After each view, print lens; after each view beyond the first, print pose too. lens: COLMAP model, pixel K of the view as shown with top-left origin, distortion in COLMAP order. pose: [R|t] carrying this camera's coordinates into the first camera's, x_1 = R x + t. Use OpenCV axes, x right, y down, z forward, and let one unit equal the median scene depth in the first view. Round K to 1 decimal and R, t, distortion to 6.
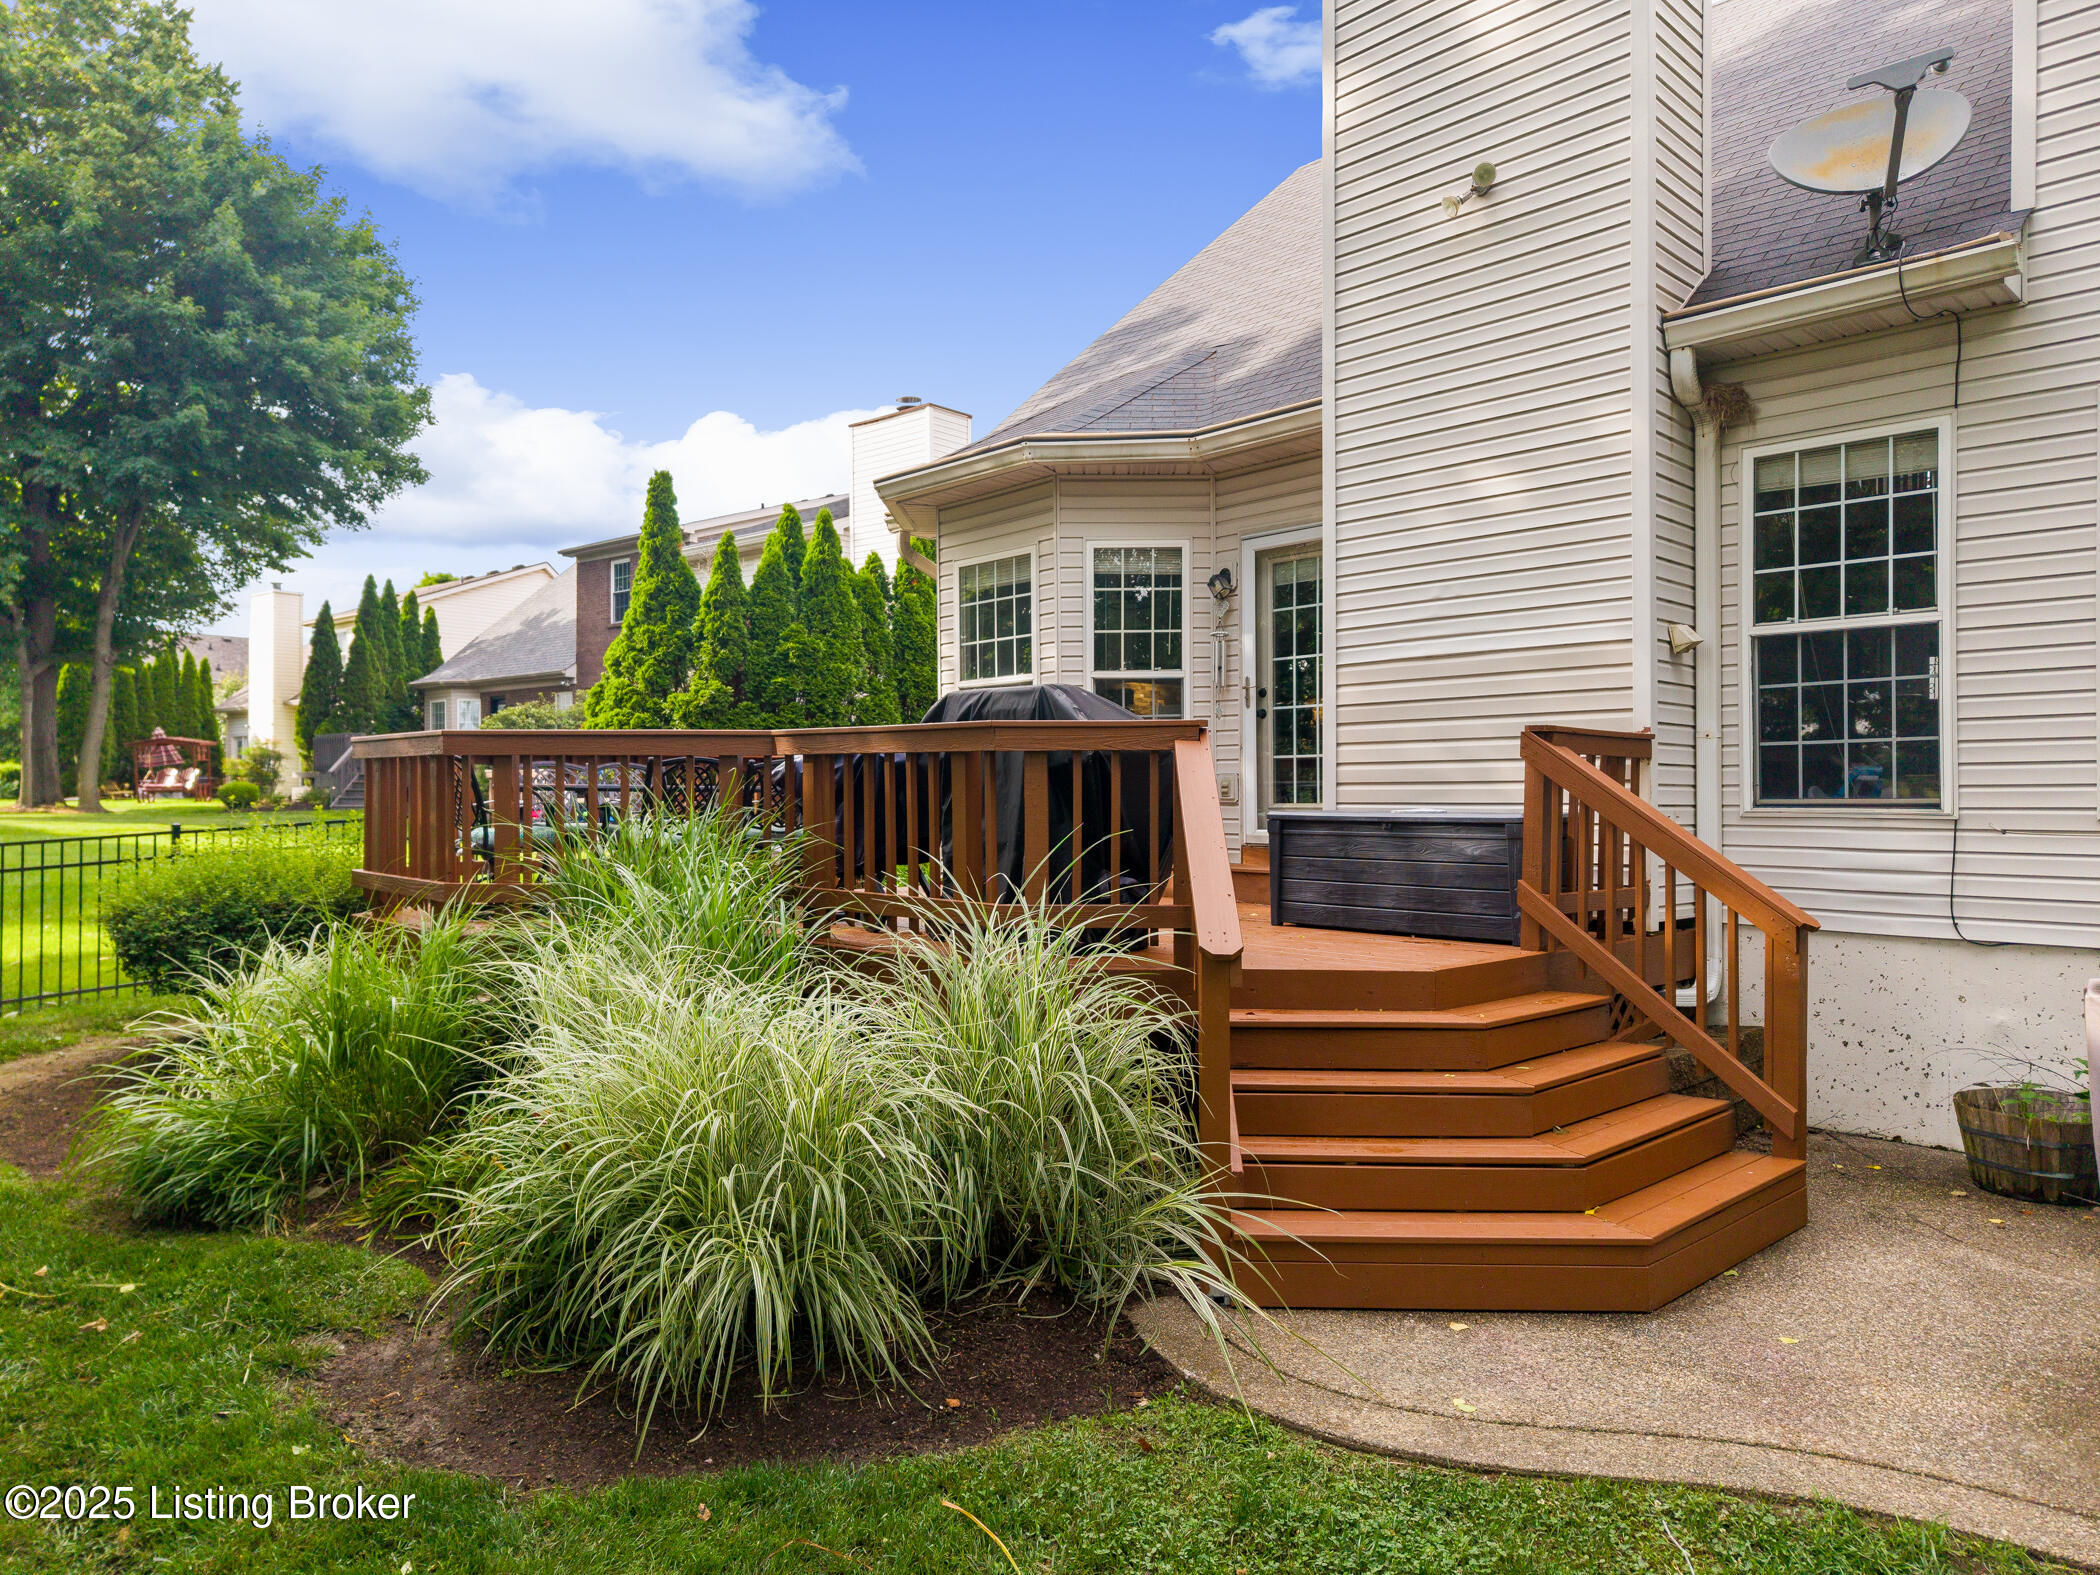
lens RADIAL K [[1402.4, 0, 1053.8], [0, 1402.4, 797.2], [0, 0, 1]] dist [0.024303, -0.023741]
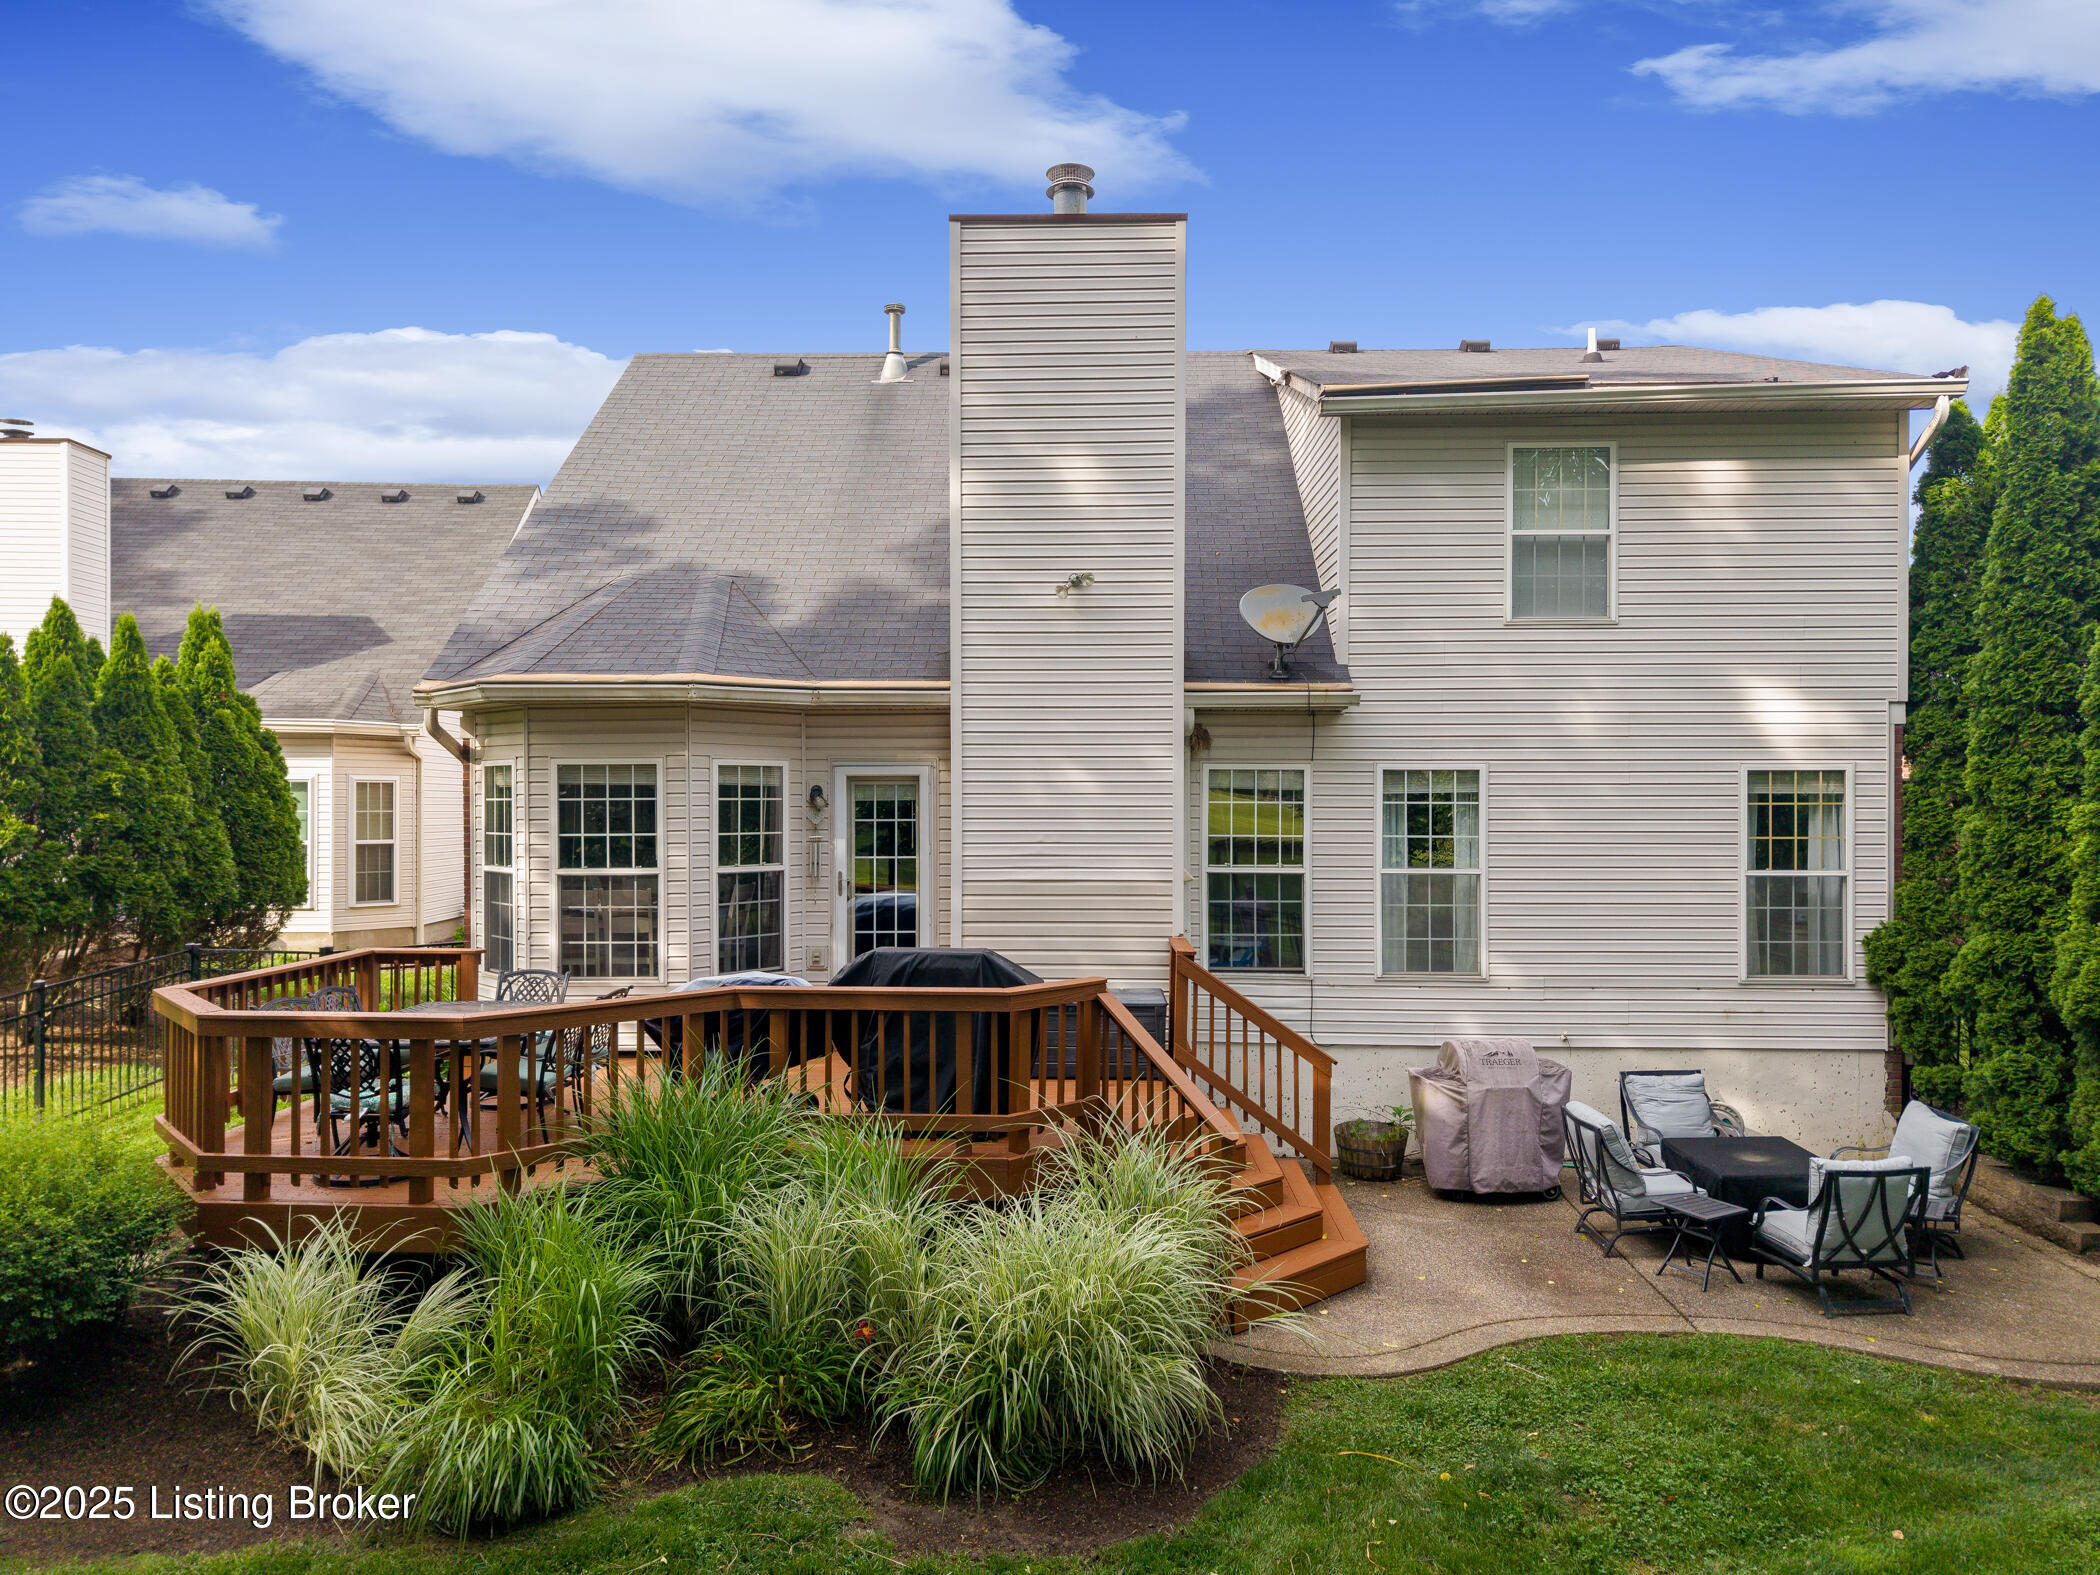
lens RADIAL K [[1402.4, 0, 1053.8], [0, 1402.4, 797.2], [0, 0, 1]] dist [0.024303, -0.023741]
pose [[0.711662, -0.000086, 0.702522, -0.631756], [-0.001712, 0.999997, 0.001856, -0.158978], [-0.702520, -0.002524, 0.711660, -0.056267]]
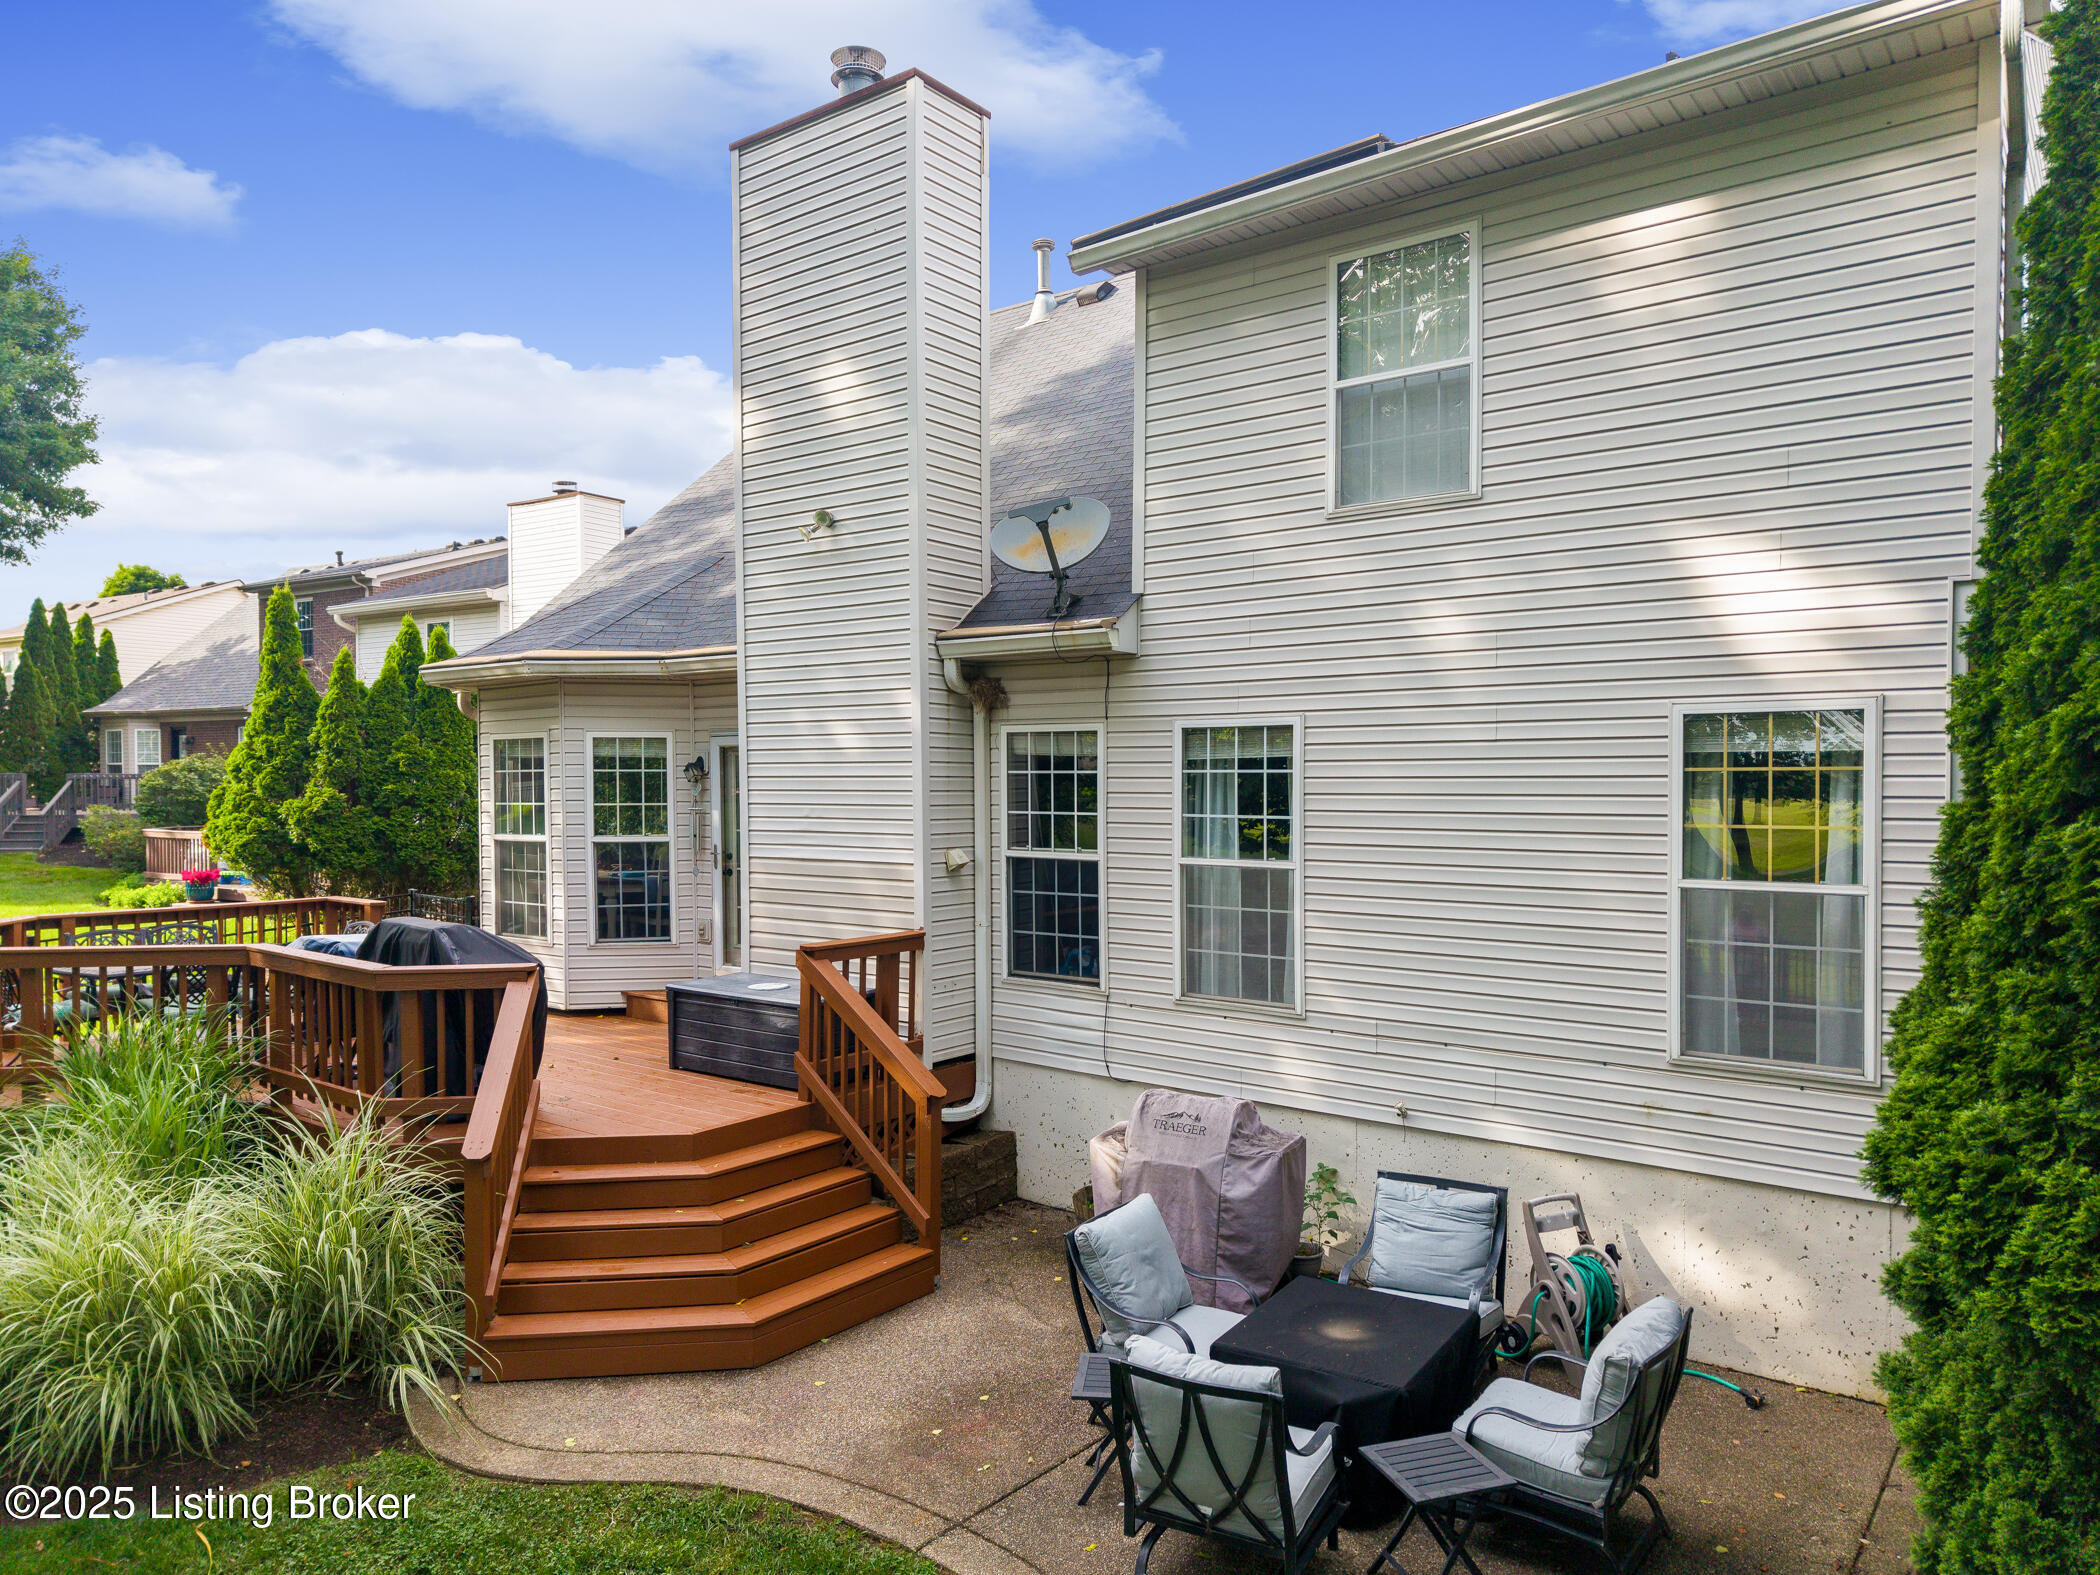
lens RADIAL K [[1402.4, 0, 1053.8], [0, 1402.4, 797.2], [0, 0, 1]] dist [0.024303, -0.023741]
pose [[0.988252, -0.003701, 0.152791, 0.249622], [0.001448, 0.999889, 0.014856, -0.148553], [-0.152829, -0.014460, 0.988147, -0.303239]]
